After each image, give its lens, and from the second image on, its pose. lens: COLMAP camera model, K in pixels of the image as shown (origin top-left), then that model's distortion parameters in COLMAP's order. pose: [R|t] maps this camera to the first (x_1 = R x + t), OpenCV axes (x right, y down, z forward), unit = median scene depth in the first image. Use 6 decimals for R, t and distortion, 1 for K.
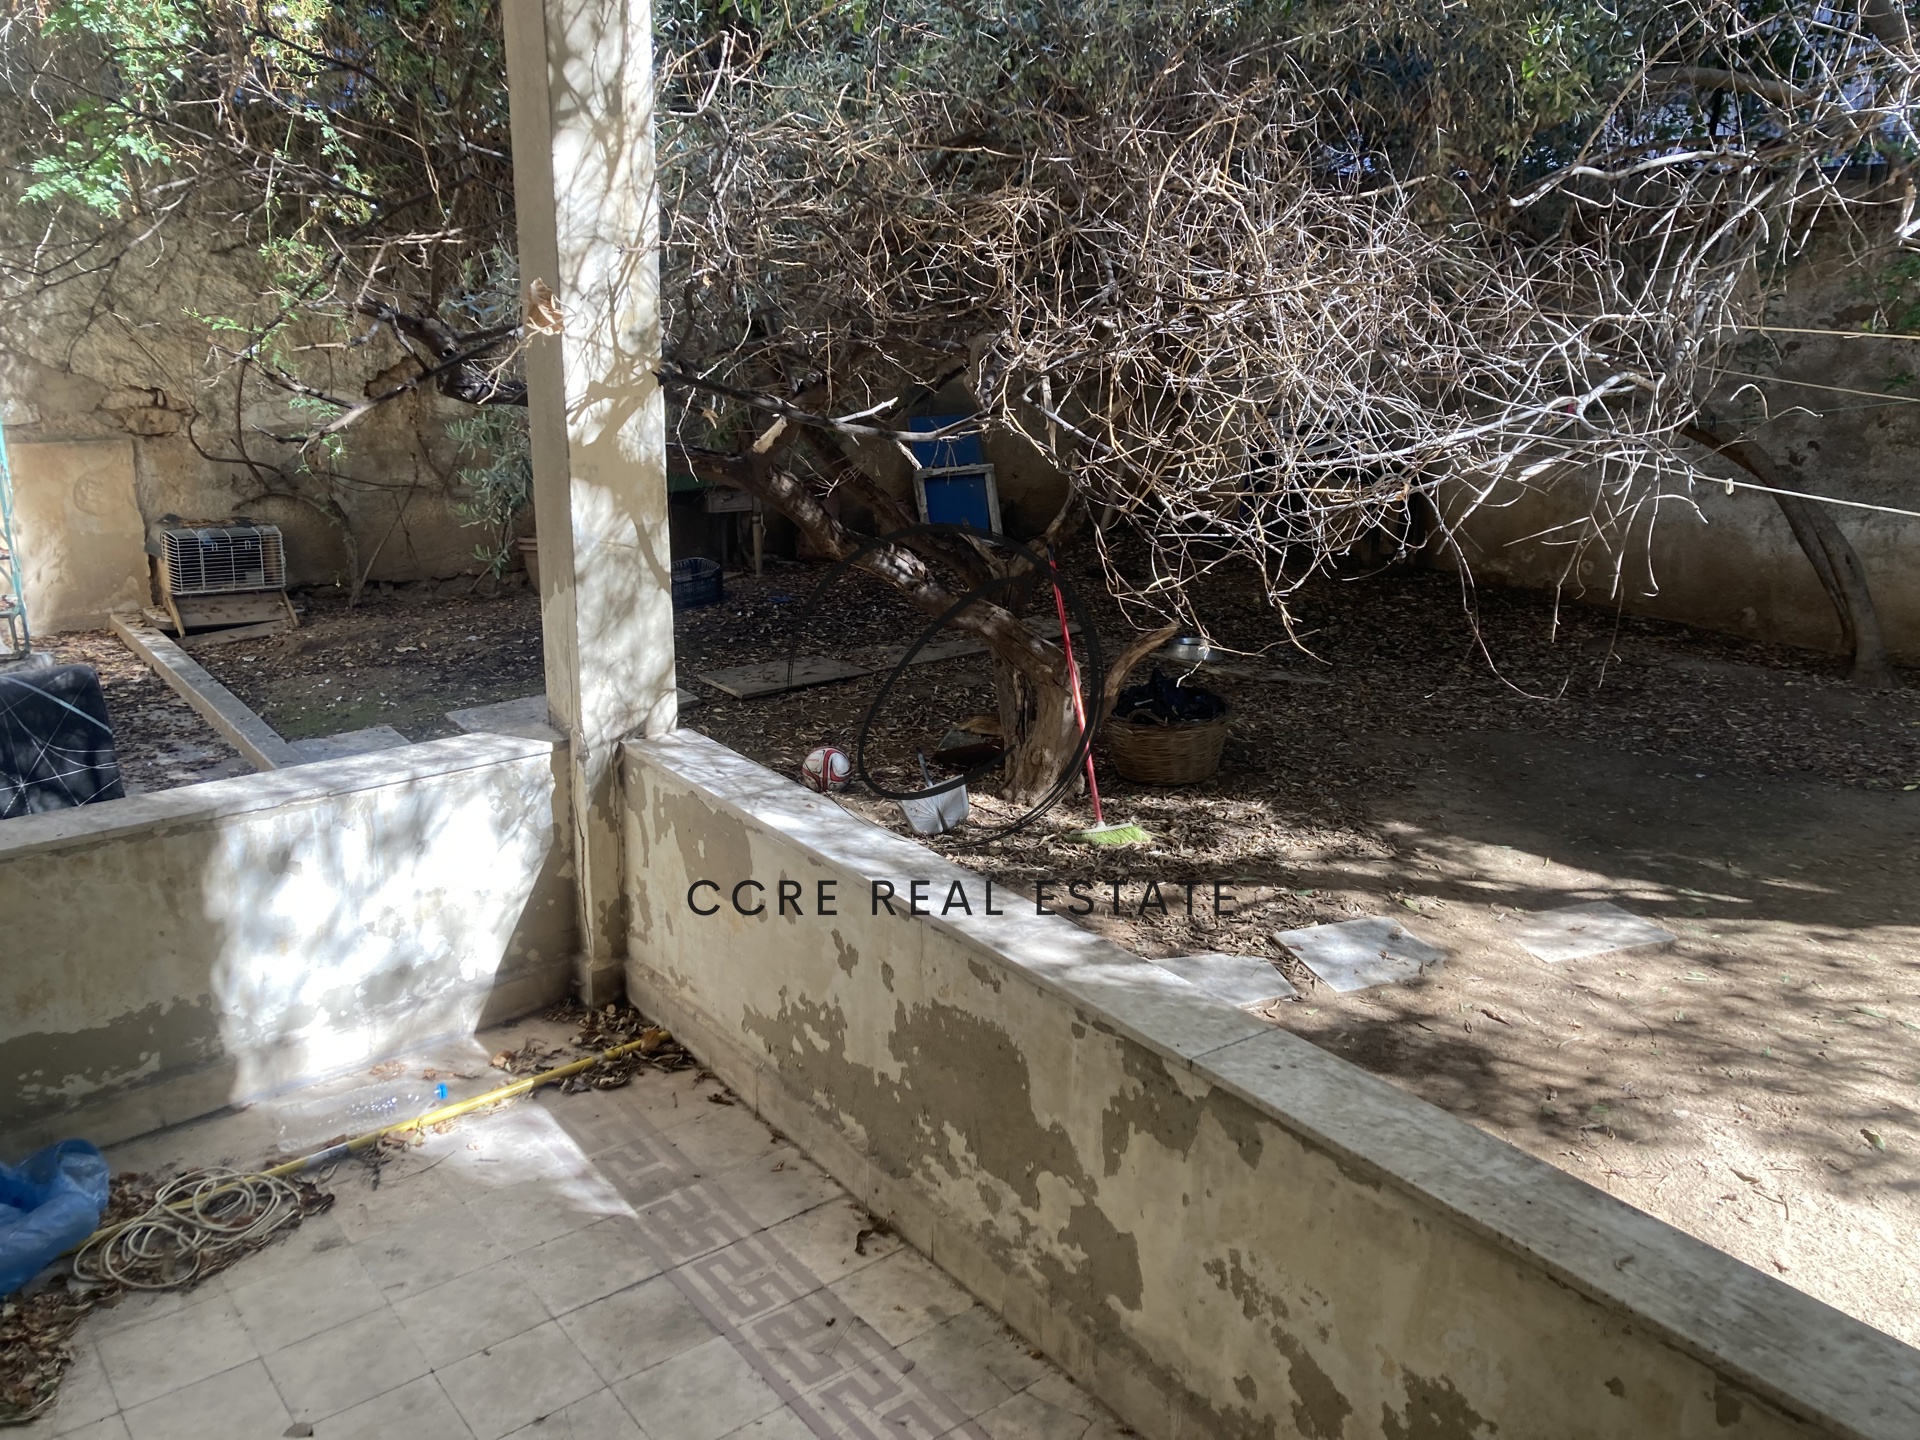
lens RADIAL K [[1567.7, 0, 978.0], [0, 1567.7, 697.5], [0, 0, 1]] dist [0.038856, -0.025001]
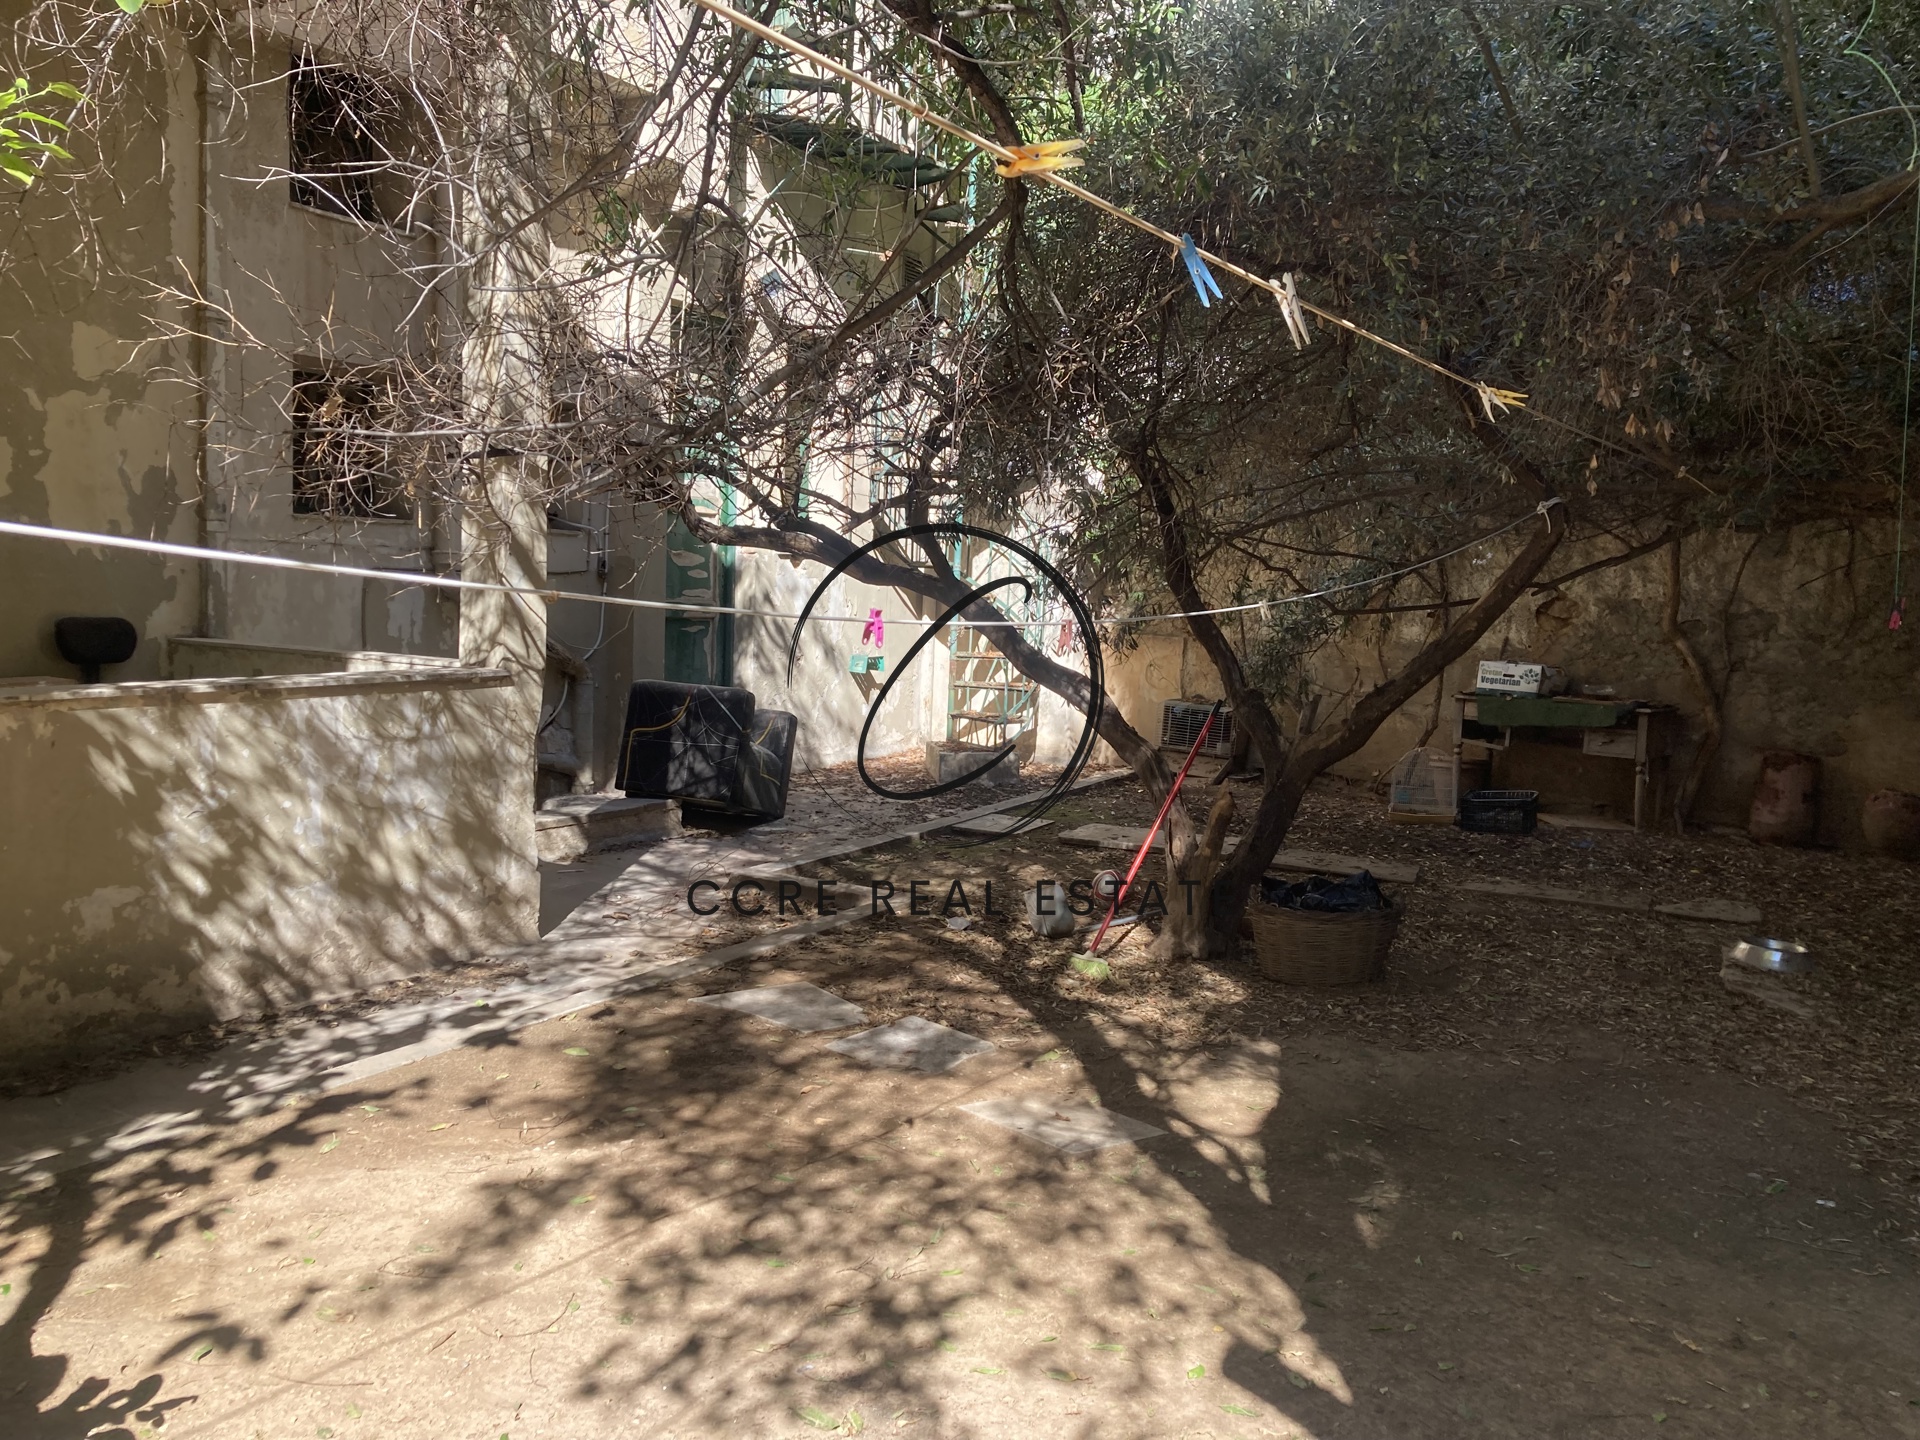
lens RADIAL K [[1567.7, 0, 980.5], [0, 1567.7, 723.4], [0, 0, 1]] dist [0.038856, -0.025001]
pose [[0.362129, 0.089408, -0.927830, 1.379432], [-0.282695, 0.959042, -0.017920, -0.033470], [0.888226, 0.268782, 0.372572, 0.734742]]
